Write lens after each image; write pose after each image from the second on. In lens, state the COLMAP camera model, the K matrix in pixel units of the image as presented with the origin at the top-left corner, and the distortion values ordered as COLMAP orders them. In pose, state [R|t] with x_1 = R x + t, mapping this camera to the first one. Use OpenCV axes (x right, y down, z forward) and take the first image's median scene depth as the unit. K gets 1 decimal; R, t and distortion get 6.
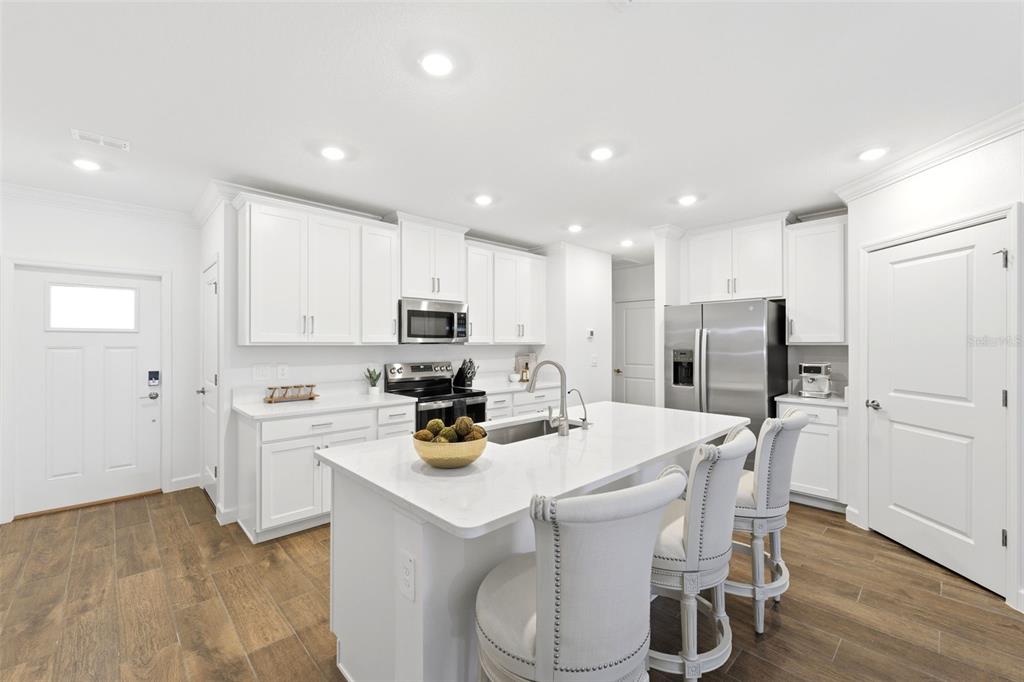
lens RADIAL K [[419.2, 0, 513.3], [0, 419.2, 341.3], [0, 0, 1]] dist [-0.007197, 0.000044]
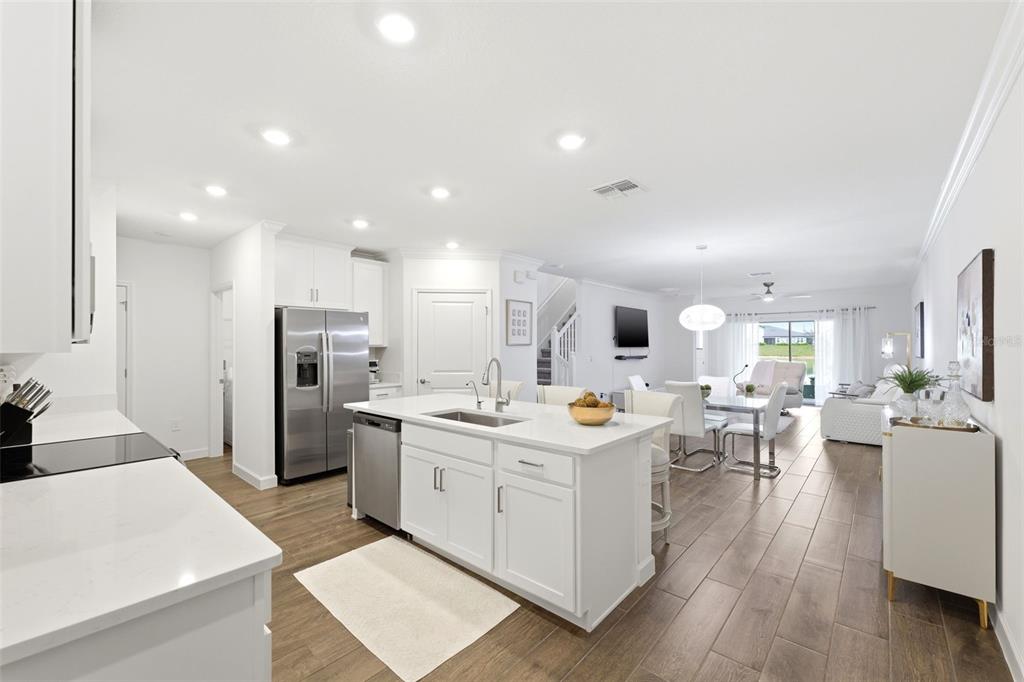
lens RADIAL K [[419.2, 0, 508.9], [0, 419.2, 343.4], [0, 0, 1]] dist [-0.007197, 0.000044]
pose [[-0.069119, 0.005228, 0.997595, -0.779835], [-0.004477, 0.999975, -0.005550, 0.002668], [-0.997598, -0.004850, -0.069094, 0.657049]]
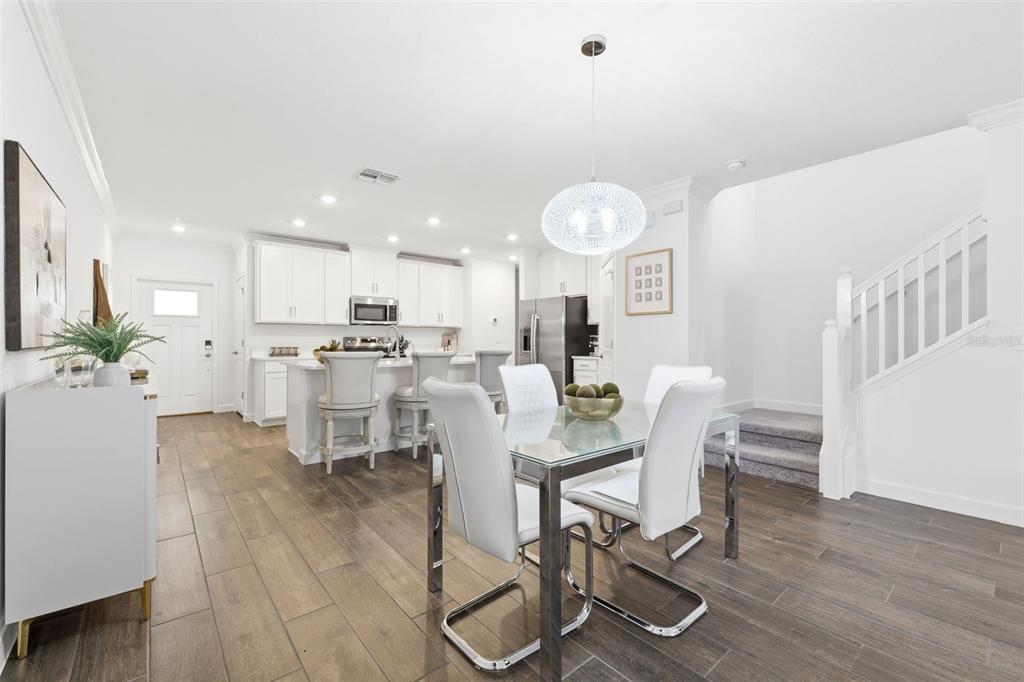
lens RADIAL K [[419.2, 0, 508.6], [0, 419.2, 339.3], [0, 0, 1]] dist [-0.007197, 0.000044]
pose [[0.997940, 0.001708, -0.064130, 0.502233], [-0.001532, 0.999995, 0.002785, 0.066453], [0.064135, -0.002681, 0.997938, -0.665833]]
